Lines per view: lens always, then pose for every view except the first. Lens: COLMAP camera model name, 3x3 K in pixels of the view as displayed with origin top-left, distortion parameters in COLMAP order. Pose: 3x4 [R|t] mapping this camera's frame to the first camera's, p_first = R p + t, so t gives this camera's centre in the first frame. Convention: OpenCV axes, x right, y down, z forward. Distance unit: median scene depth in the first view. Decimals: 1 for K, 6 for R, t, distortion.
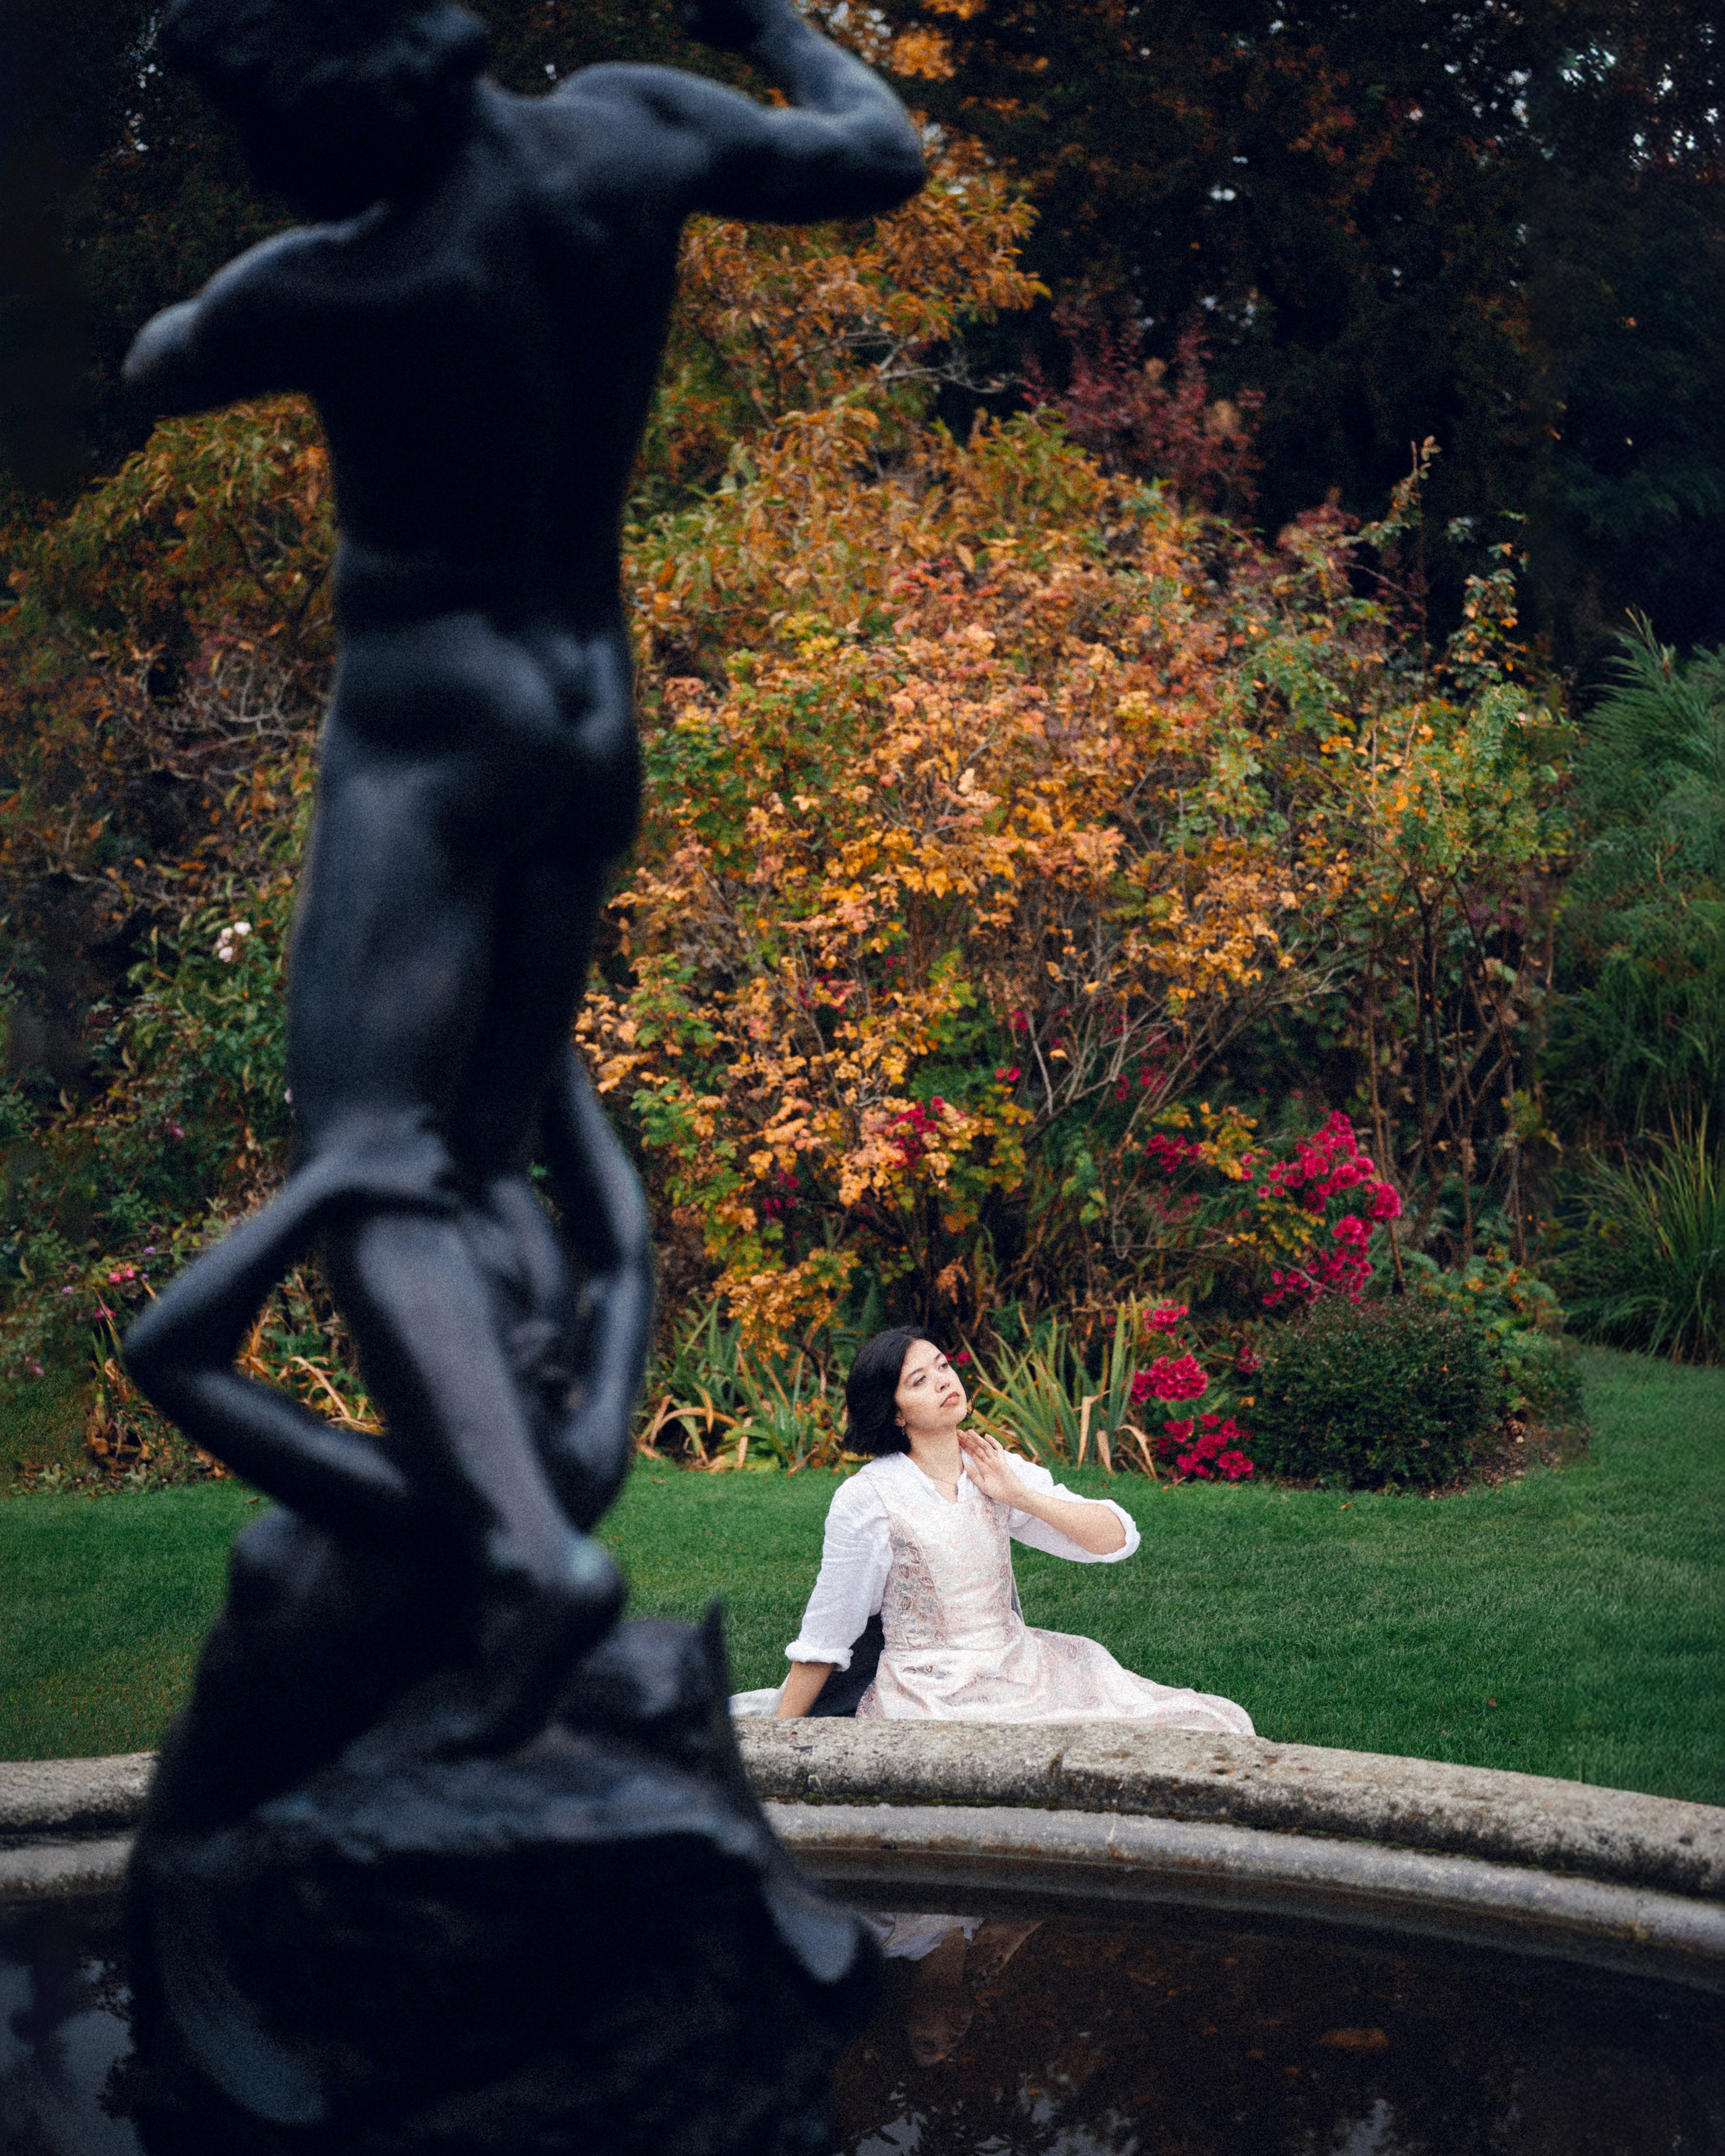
lens RADIAL K [[3312.3, 0, 782.1], [0, 3312.3, 1118.8], [0, 0, 1]] dist [0.020339, -0.079936]
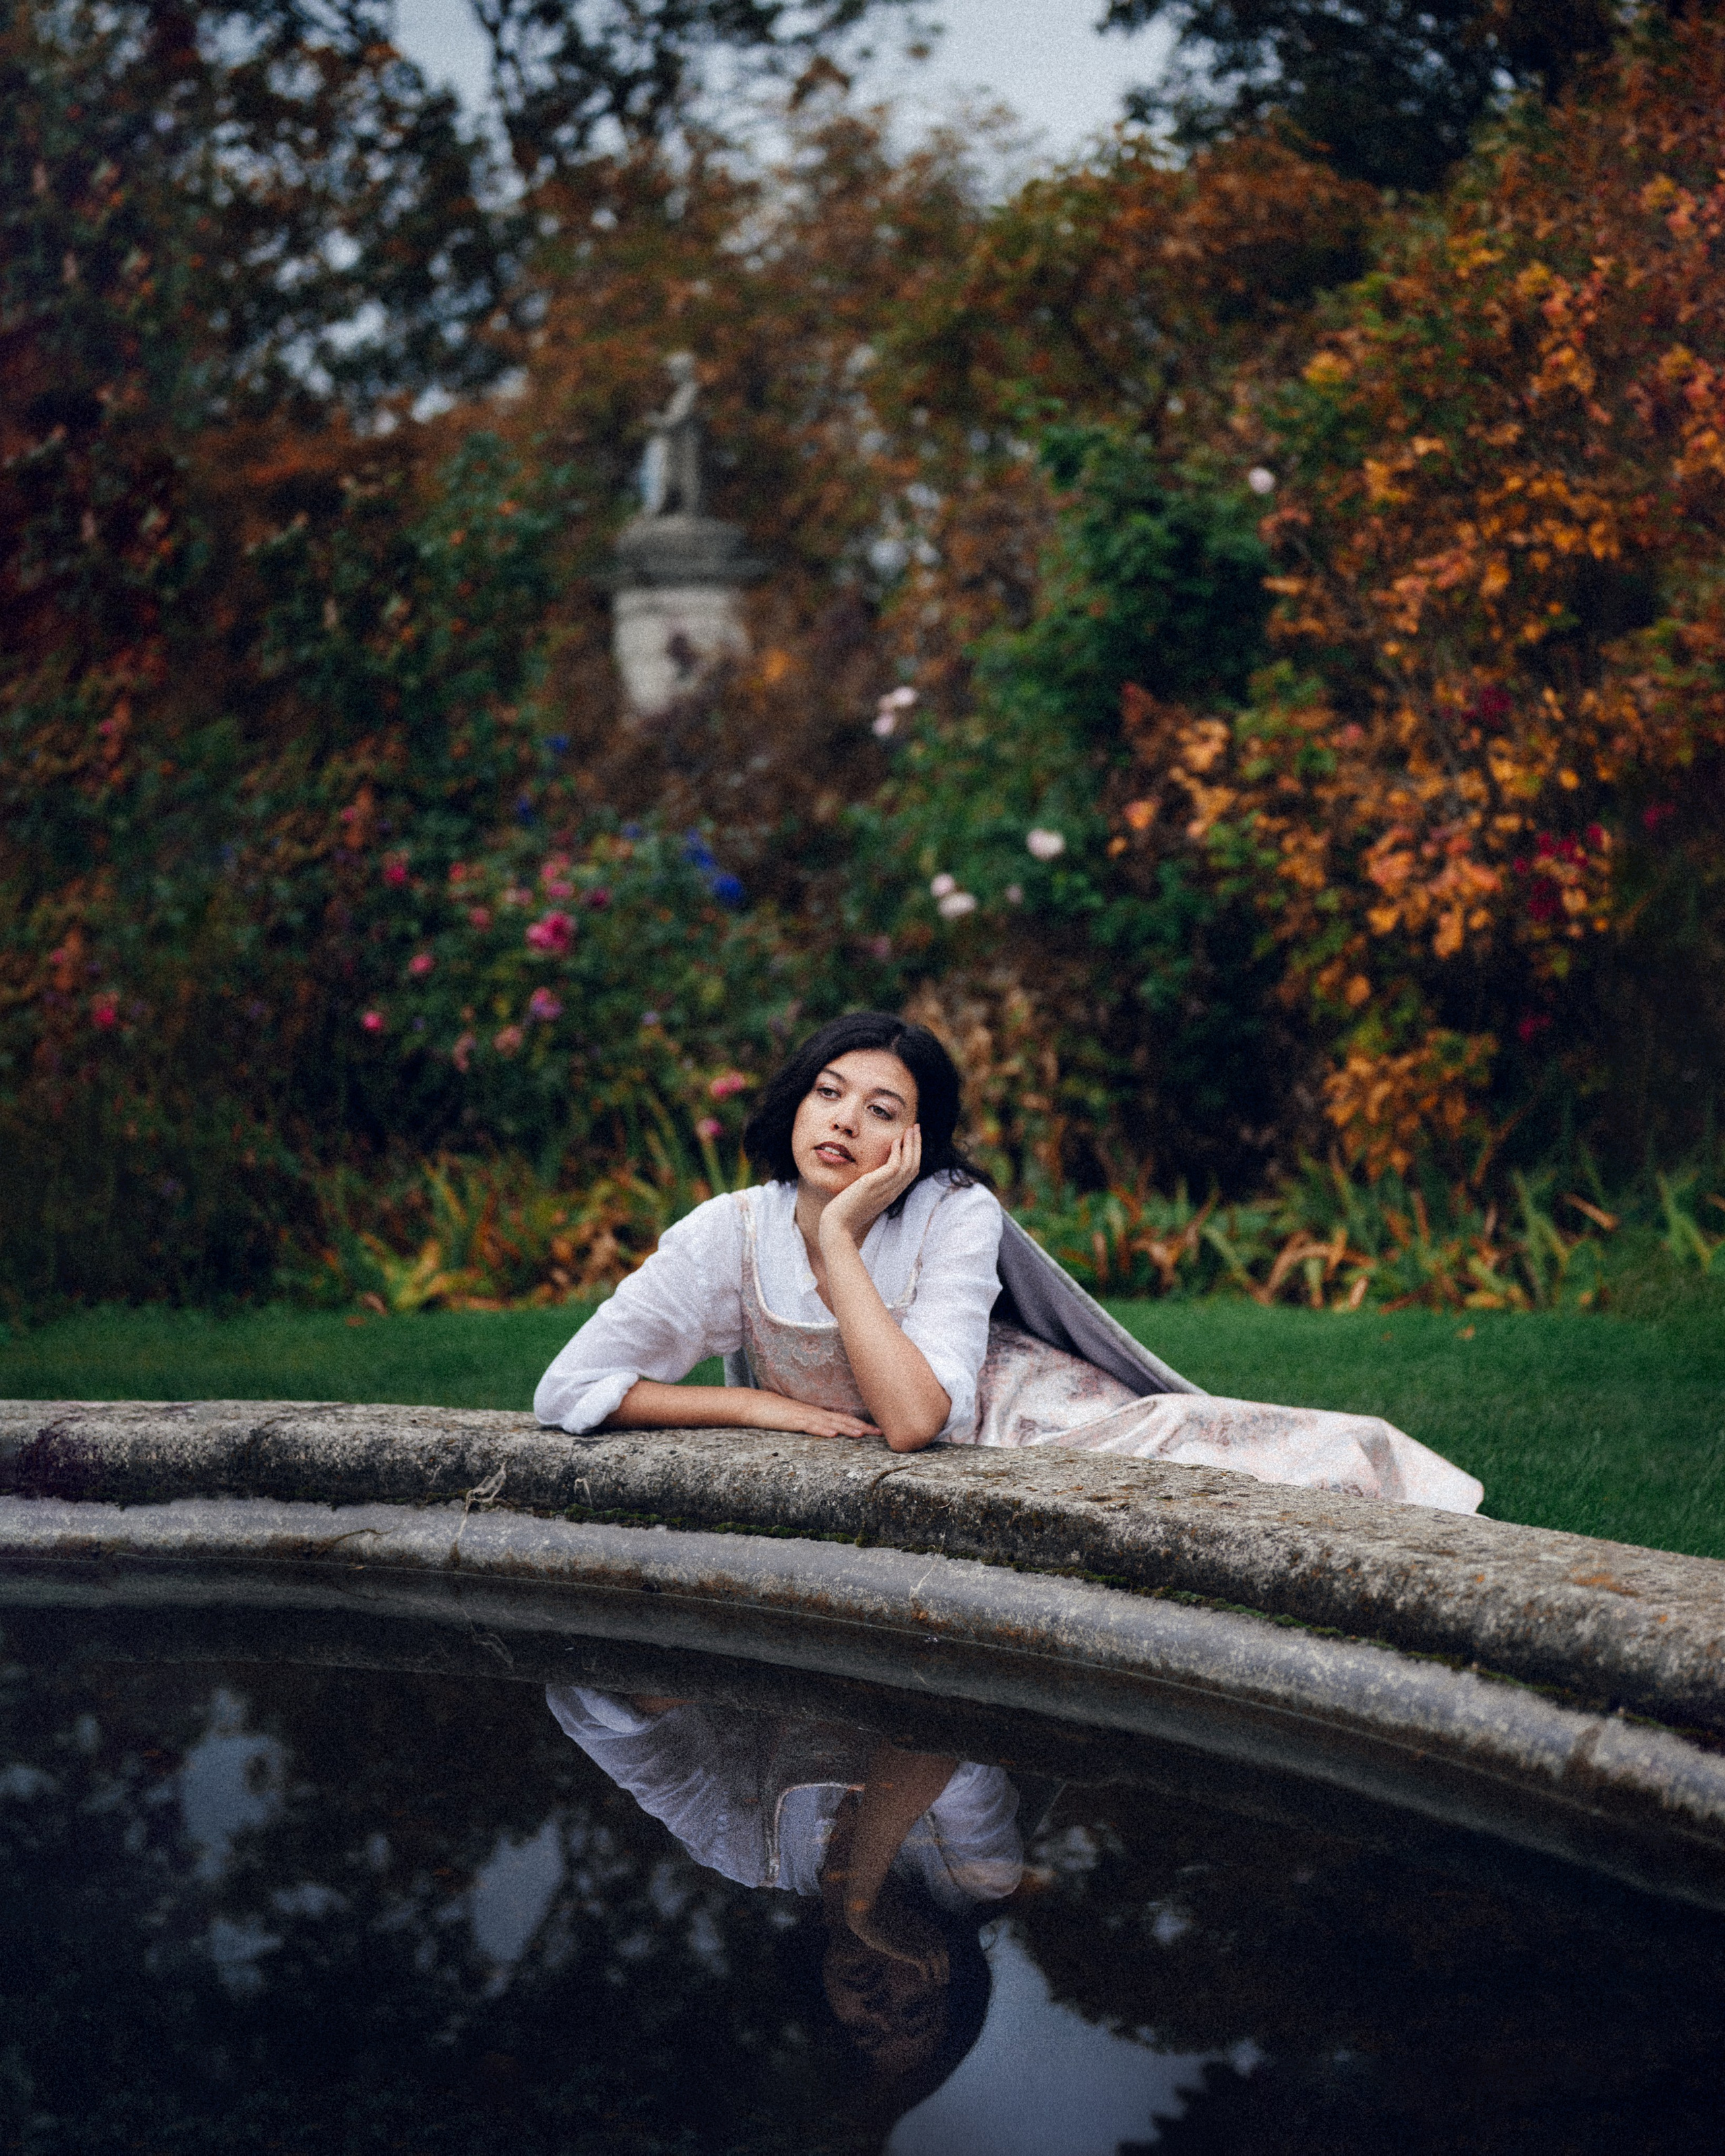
lens RADIAL K [[3234.6, 0, 862.5], [0, 3234.6, 1078.0], [0, 0, 1]] dist [0.050797, 0.014665]
pose [[0.904530, 0.013808, -0.426187, 0.343815], [-0.036555, 0.998307, -0.045240, 0.146514], [0.424841, 0.056500, 0.903503, 0.432034]]
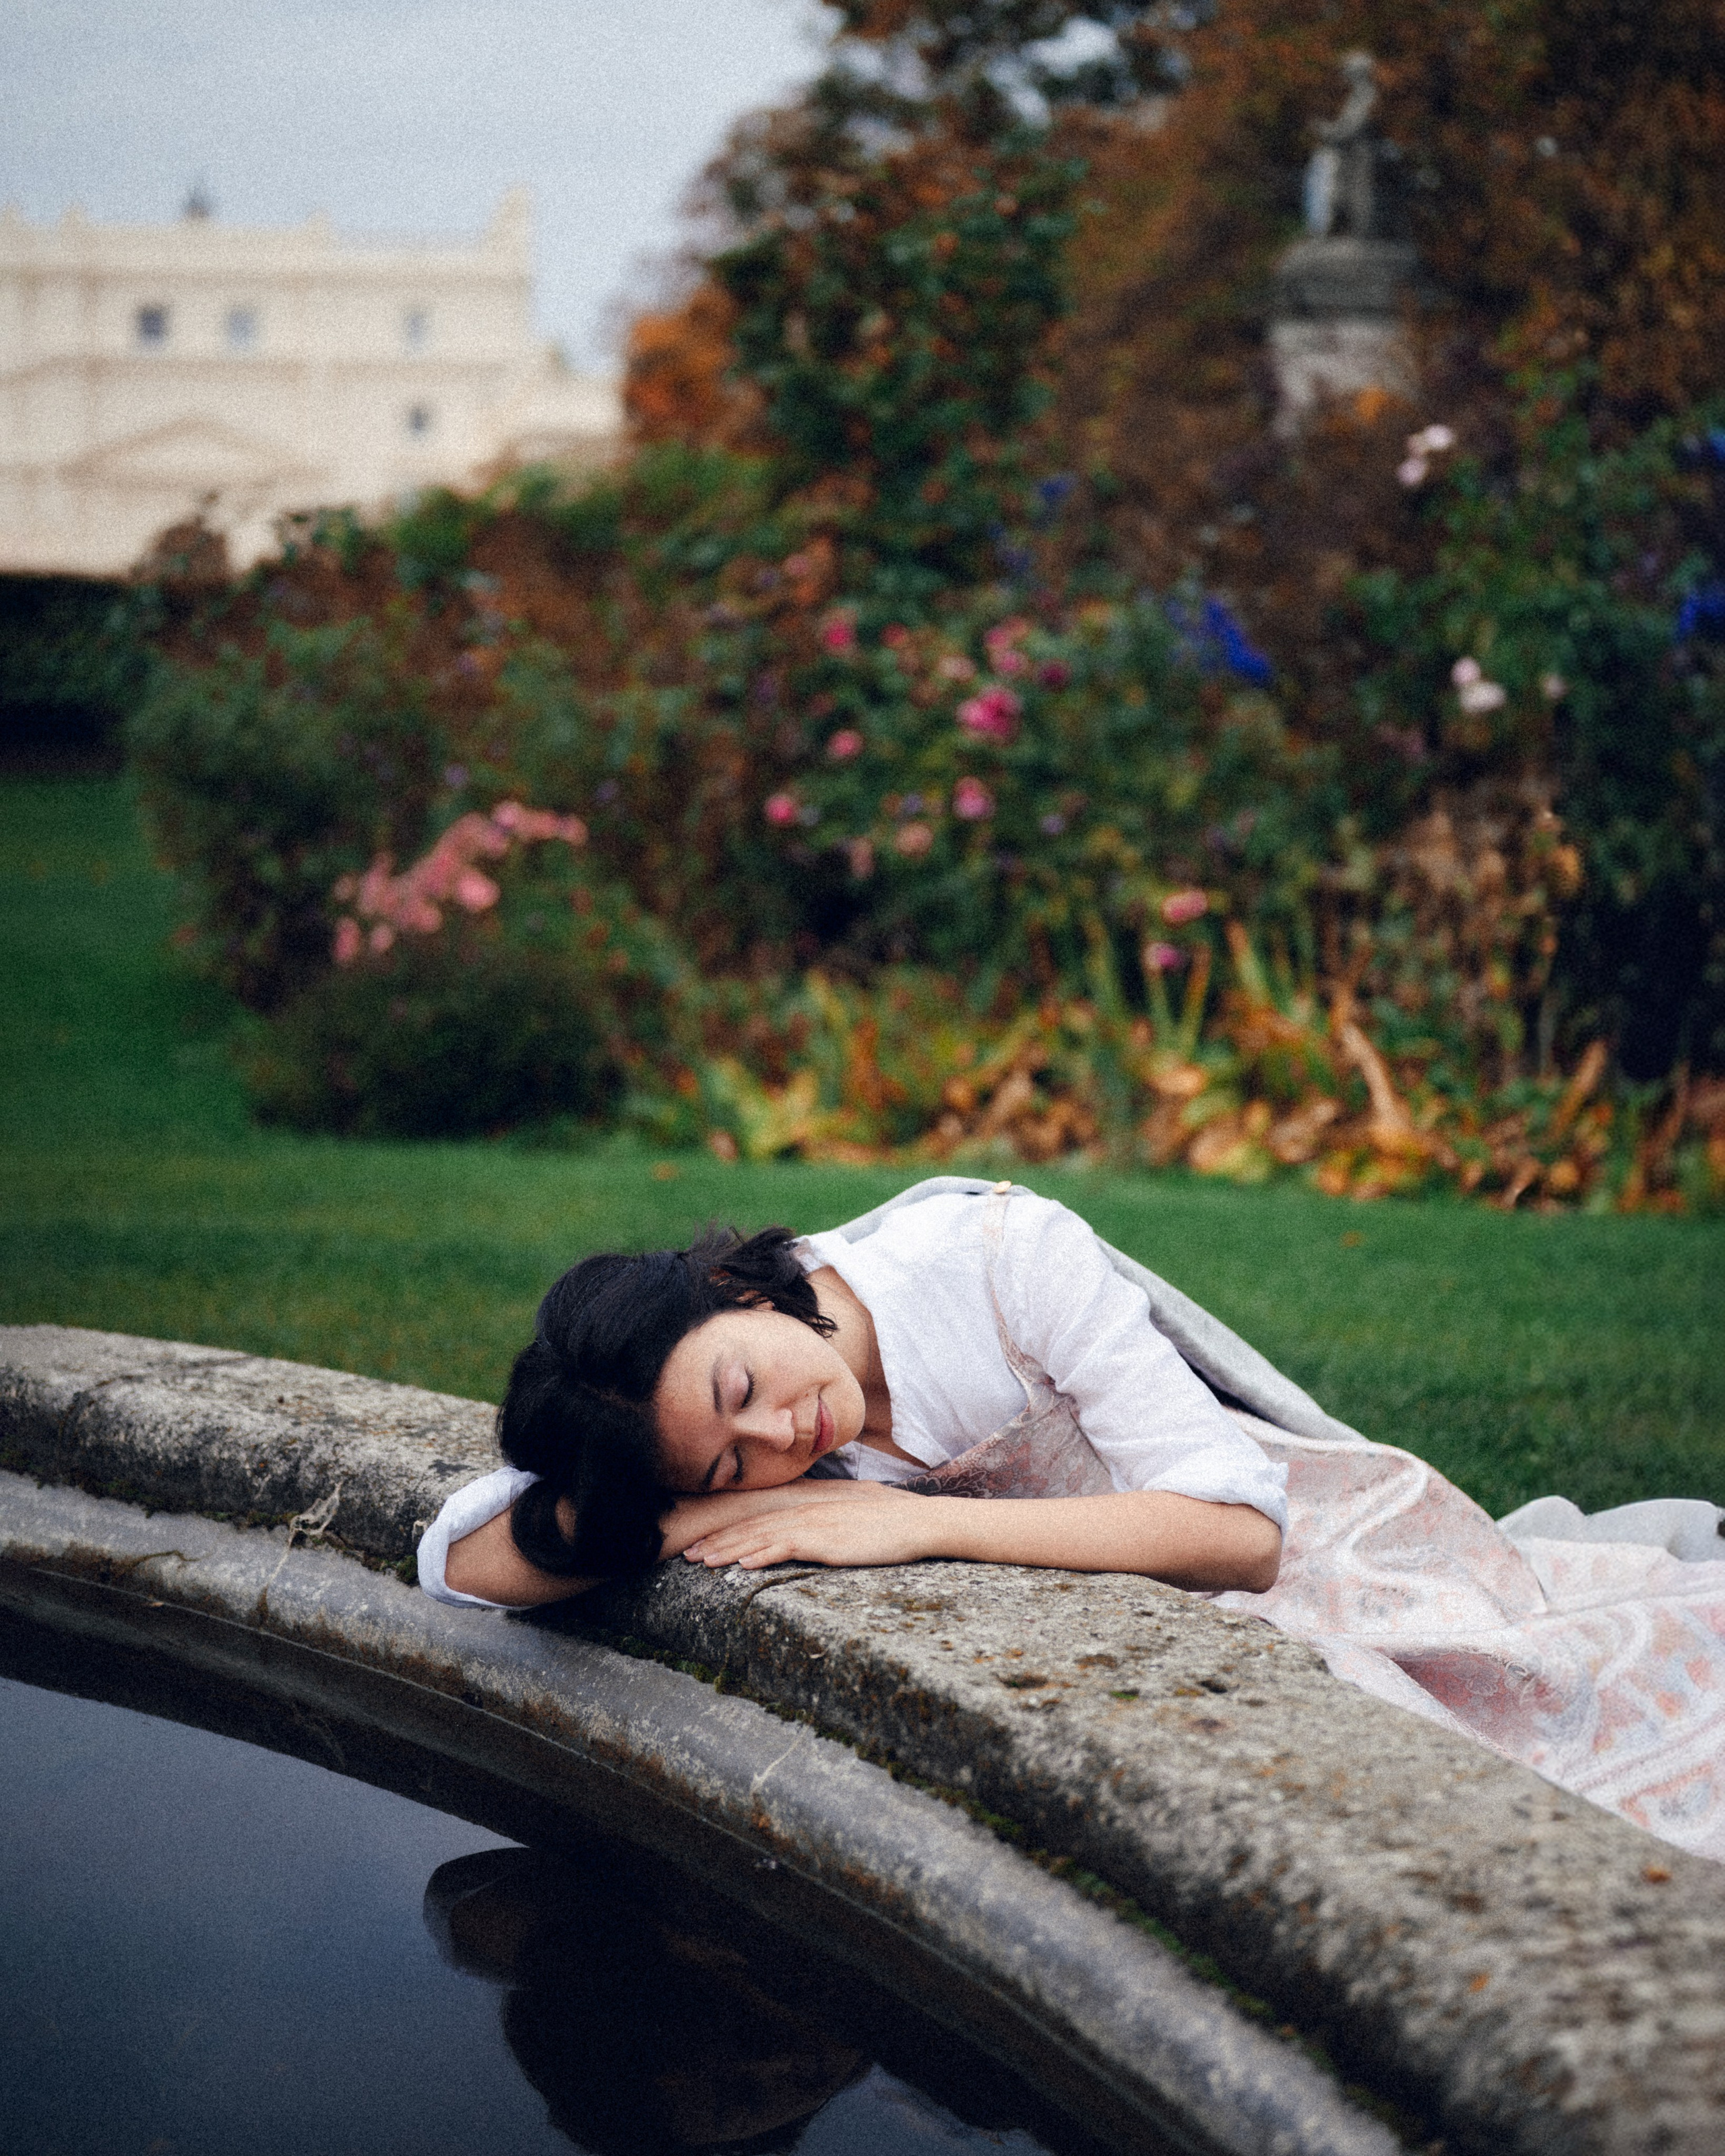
lens RADIAL K [[3312.3, 0, 782.1], [0, 3312.3, 1118.8], [0, 0, 1]] dist [0.020339, -0.079936]
pose [[0.767518, 0.106875, -0.632055, 0.344200], [-0.094903, 0.994083, 0.052848, 0.113026], [0.633963, 0.019422, 0.773119, 0.676160]]
